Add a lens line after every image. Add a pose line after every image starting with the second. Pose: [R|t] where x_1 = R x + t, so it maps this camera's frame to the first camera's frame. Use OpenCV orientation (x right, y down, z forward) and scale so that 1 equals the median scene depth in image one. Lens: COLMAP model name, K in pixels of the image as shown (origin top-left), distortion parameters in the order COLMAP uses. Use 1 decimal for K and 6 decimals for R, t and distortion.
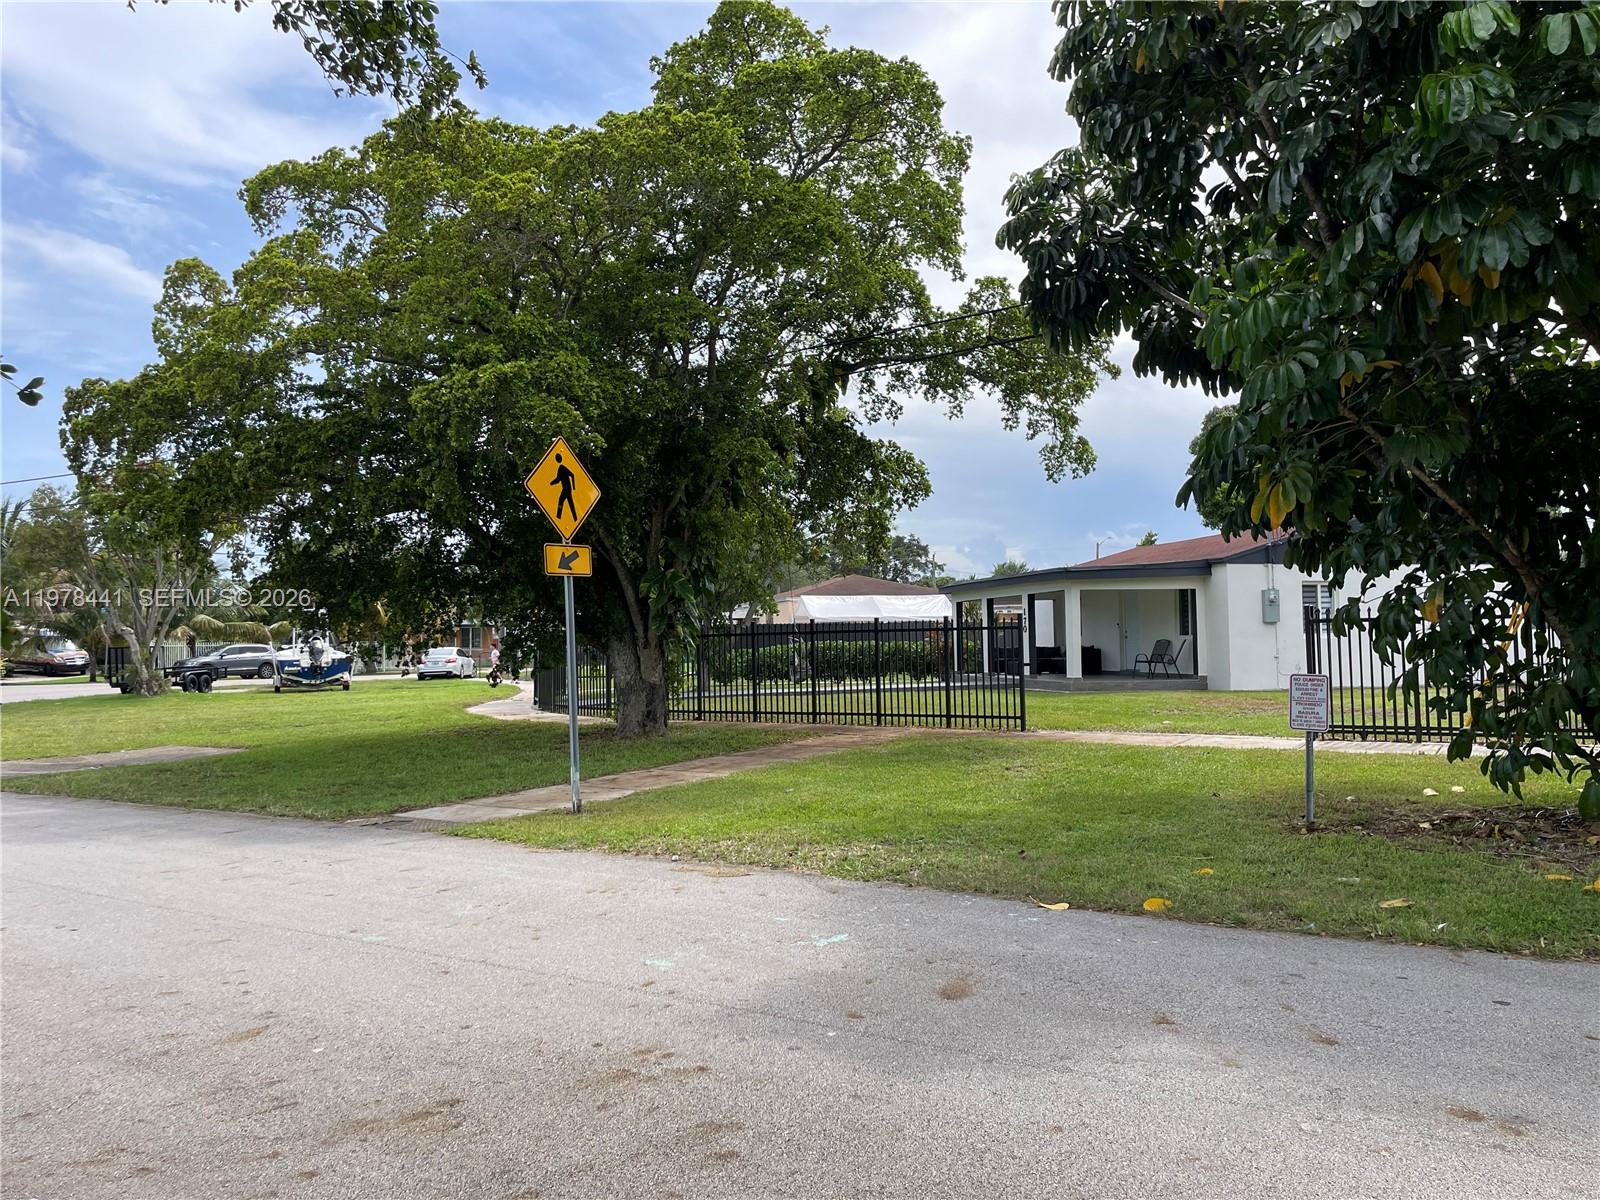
lens RADIAL K [[1205.5, 0, 807.2], [0, 1205.5, 594.6], [0, 0, 1]] dist [0.084507, -0.113512]
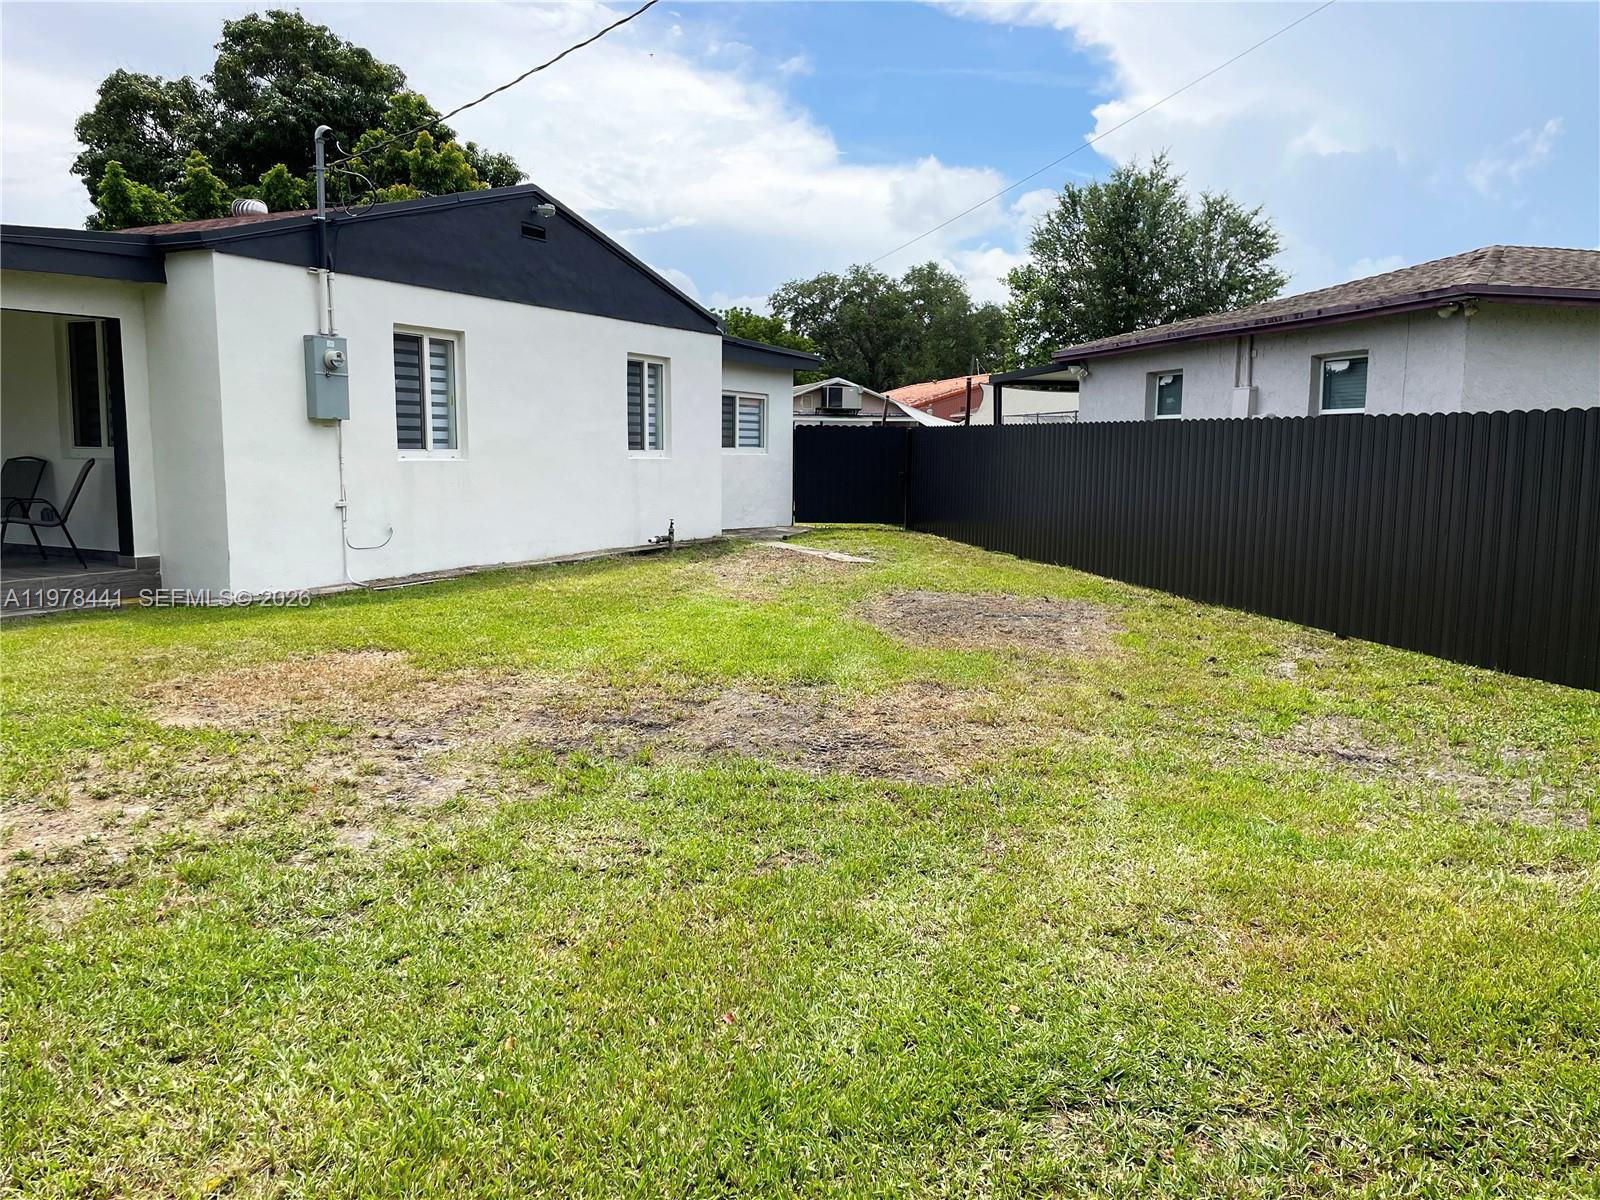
lens RADIAL K [[1205.5, 0, 807.2], [0, 1205.5, 594.6], [0, 0, 1]] dist [0.084507, -0.113512]
pose [[0.668219, -0.069374, 0.740723, 0.181703], [-0.046394, 0.989819, 0.134557, 0.017995], [-0.742517, -0.124279, 0.658197, 0.600168]]
